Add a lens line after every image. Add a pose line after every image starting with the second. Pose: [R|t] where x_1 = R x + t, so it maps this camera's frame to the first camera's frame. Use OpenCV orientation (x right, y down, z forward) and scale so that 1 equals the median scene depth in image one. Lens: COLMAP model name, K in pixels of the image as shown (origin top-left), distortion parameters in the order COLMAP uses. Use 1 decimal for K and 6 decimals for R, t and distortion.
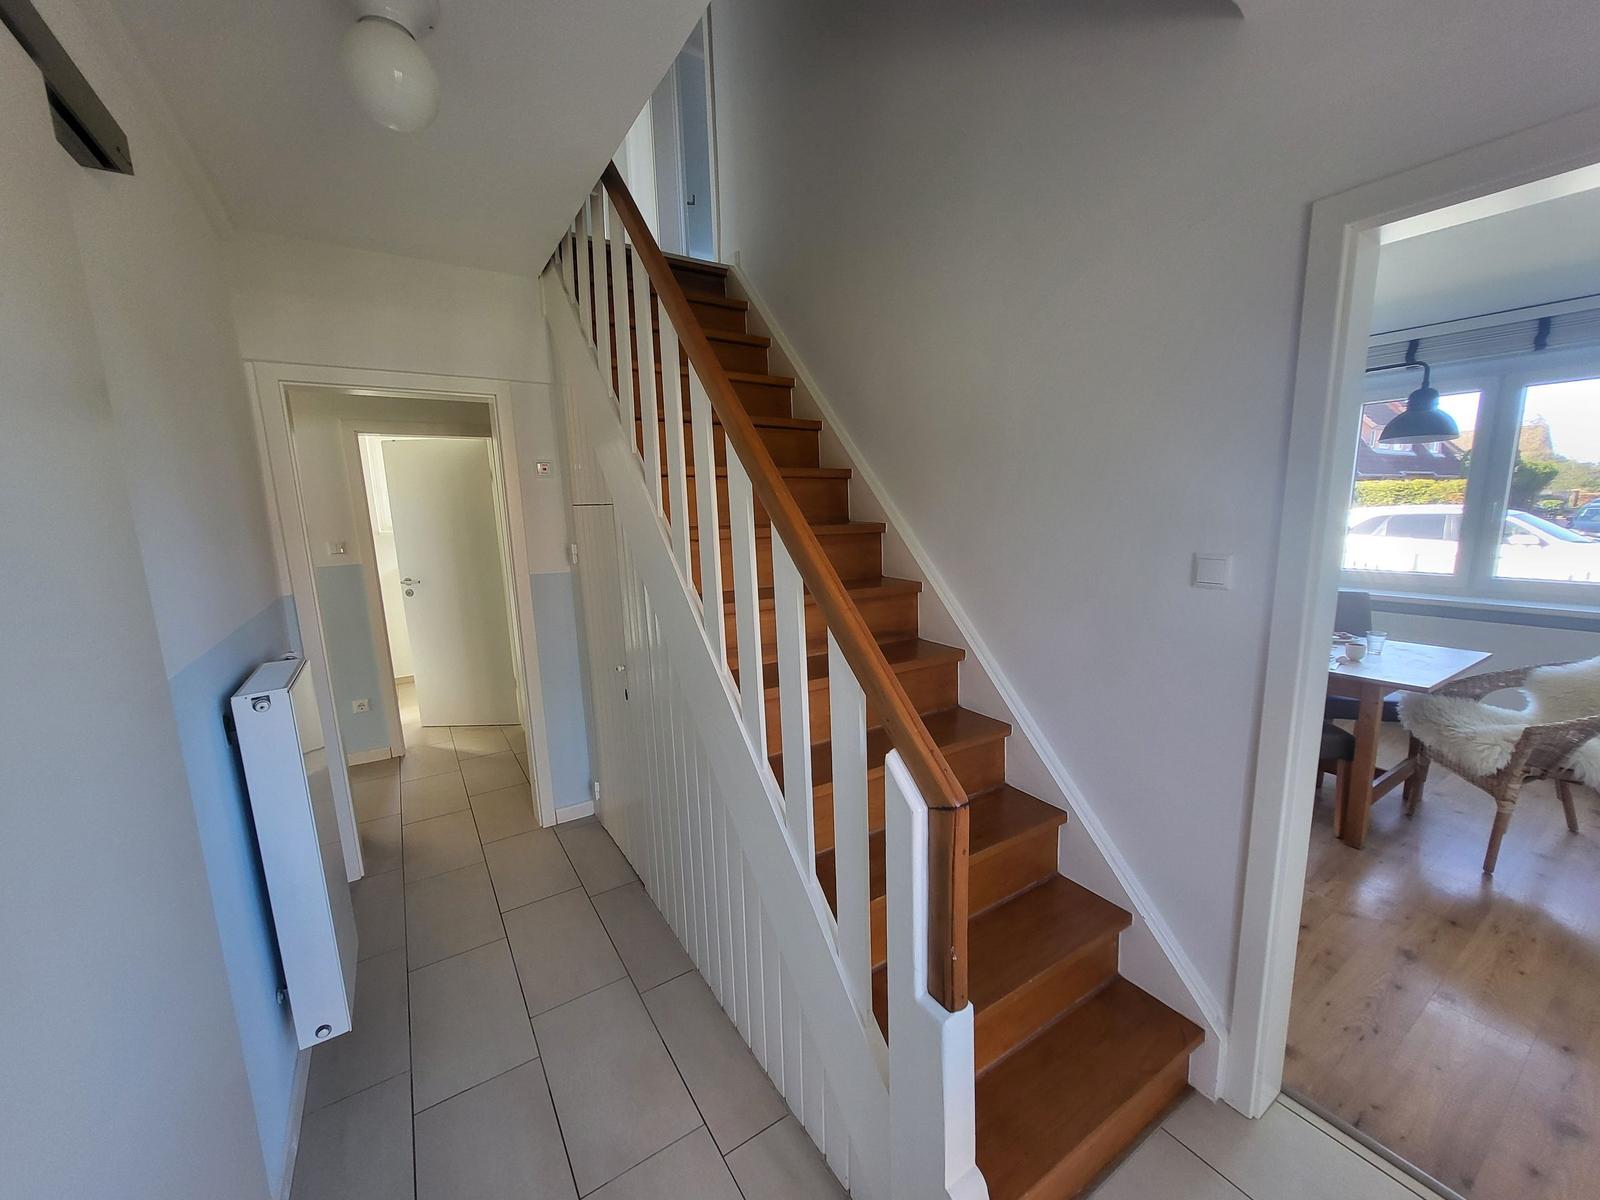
lens RADIAL K [[626.6, 0, 803.8], [0, 626.6, 611.4], [0, 0, 1]] dist [-0.001250, 0.000003]
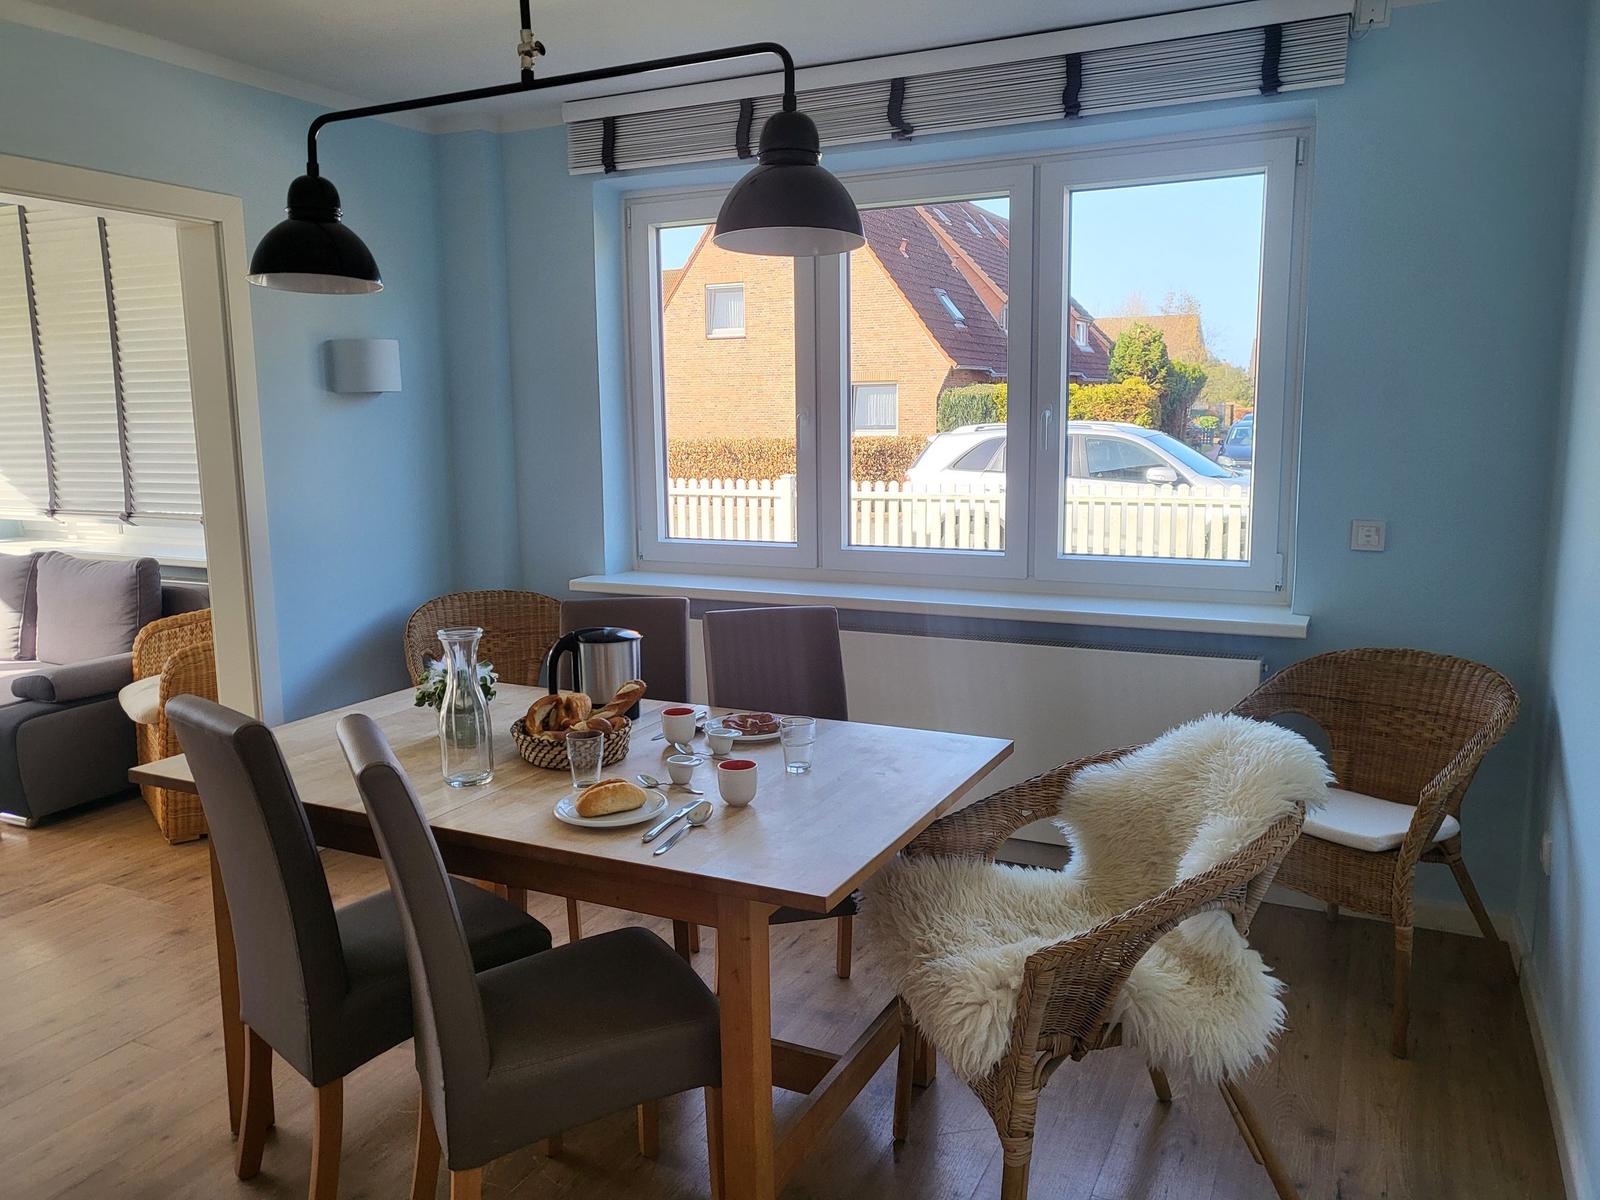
lens RADIAL K [[1218.6, 0, 796.5], [0, 1218.6, 587.2], [0, 0, 1]] dist [-0.006926, 0.067171]
pose [[0.859354, -0.060906, 0.507740, 0.536917], [0.075670, 0.997097, -0.008466, -0.050078], [-0.505751, 0.045696, 0.861468, 0.321284]]
